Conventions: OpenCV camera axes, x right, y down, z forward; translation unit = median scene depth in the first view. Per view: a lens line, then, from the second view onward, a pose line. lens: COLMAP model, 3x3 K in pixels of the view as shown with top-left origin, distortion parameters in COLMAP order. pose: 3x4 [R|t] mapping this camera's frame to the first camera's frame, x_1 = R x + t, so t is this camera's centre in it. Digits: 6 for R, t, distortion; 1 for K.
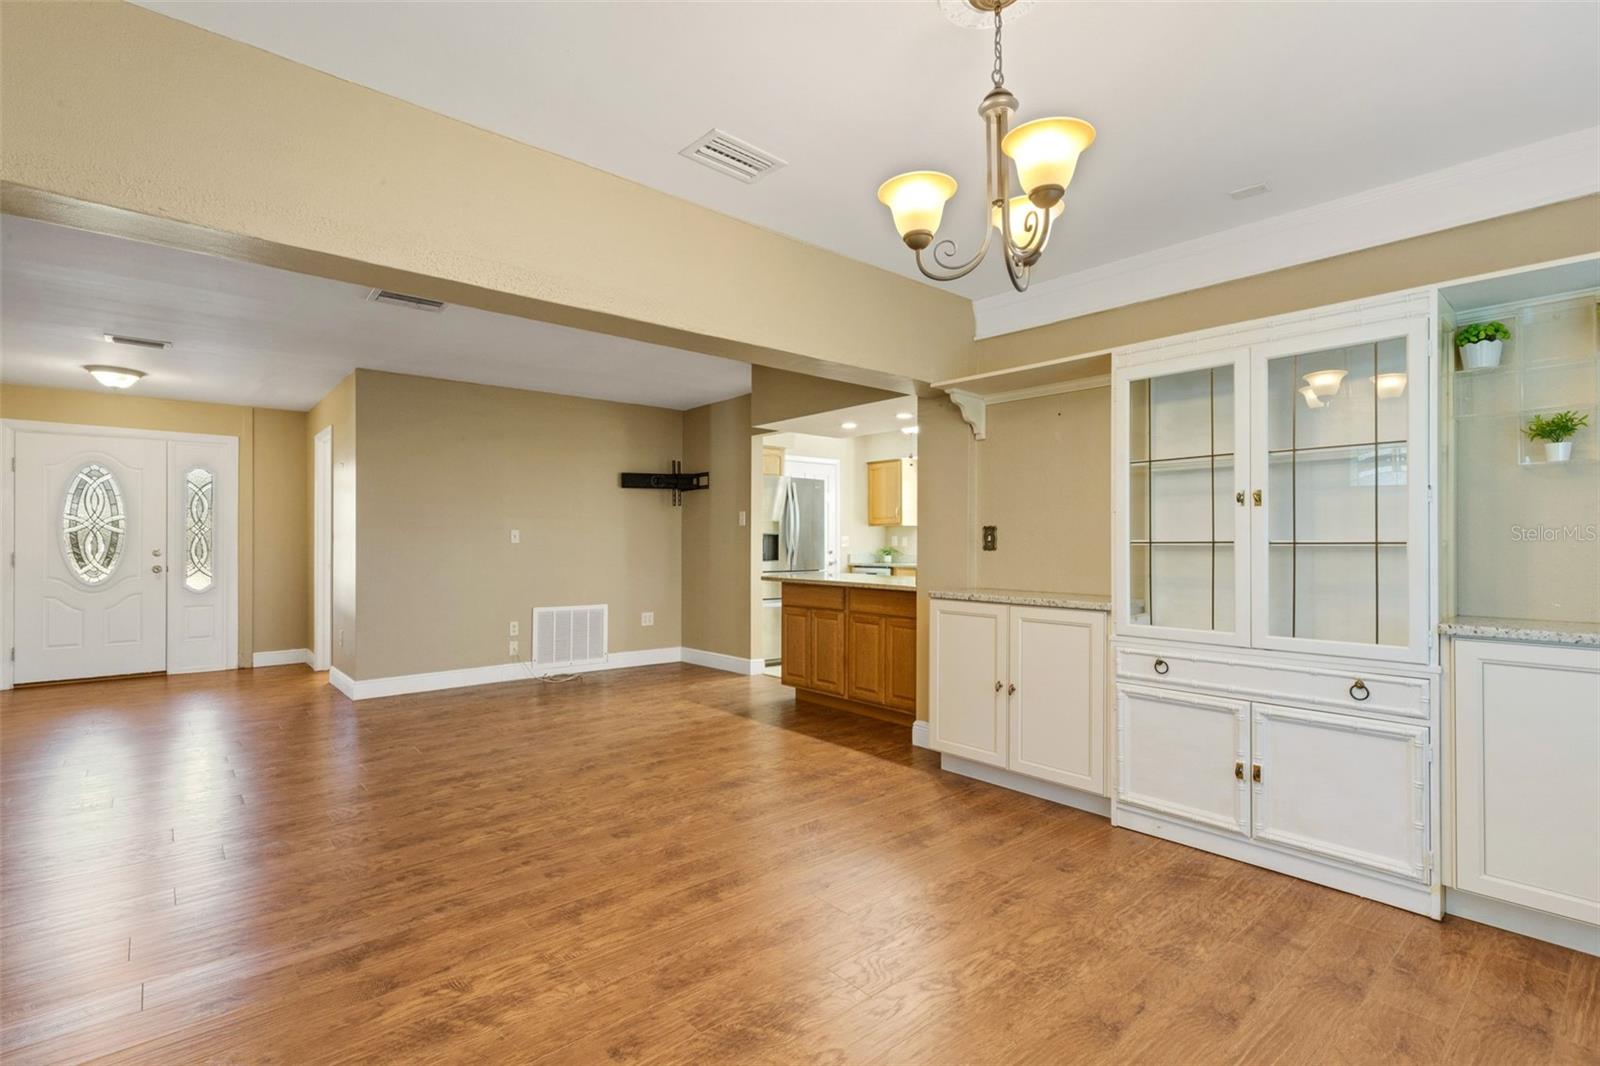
lens RADIAL K [[747.5, 0, 789.9], [0, 747.5, 537.0], [0, 0, 1]] dist [0.009261, -0.000732]
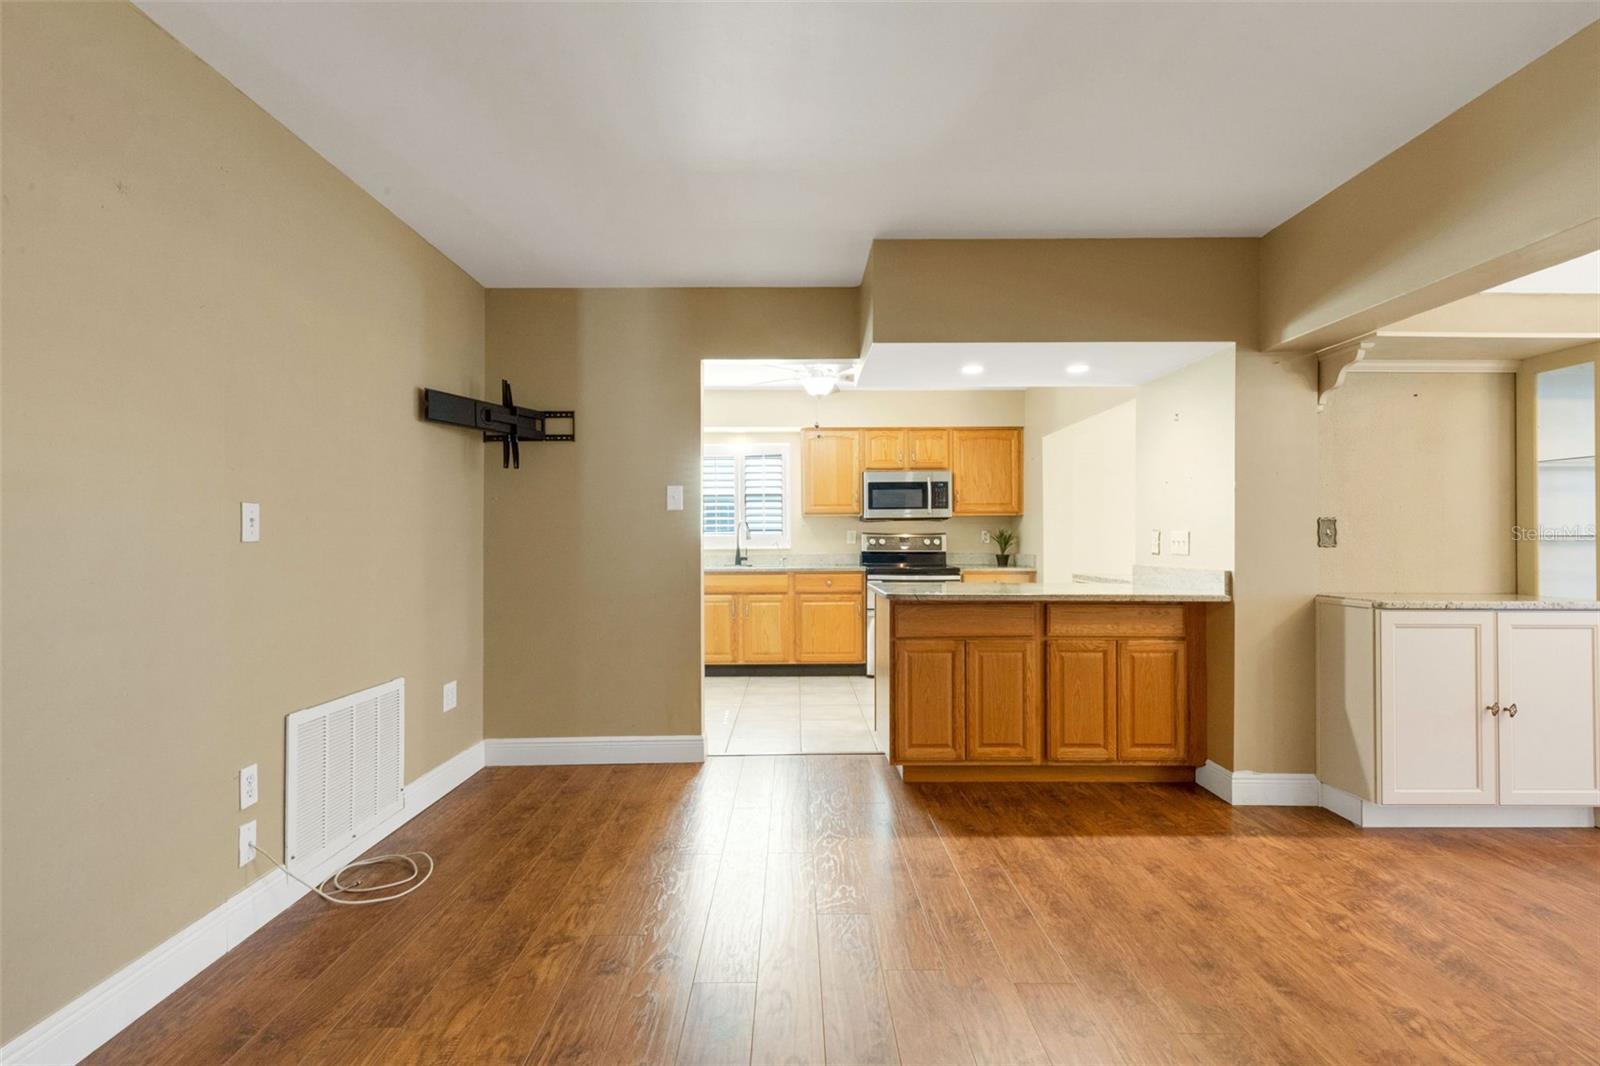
lens RADIAL K [[747.5, 0, 800.8], [0, 747.5, 534.9], [0, 0, 1]] dist [0.009261, -0.000732]
pose [[0.639691, 0.003088, 0.768626, -0.571556], [-0.003487, 0.999993, -0.001115, 0.005635], [-0.768624, -0.001967, 0.639698, 0.699191]]
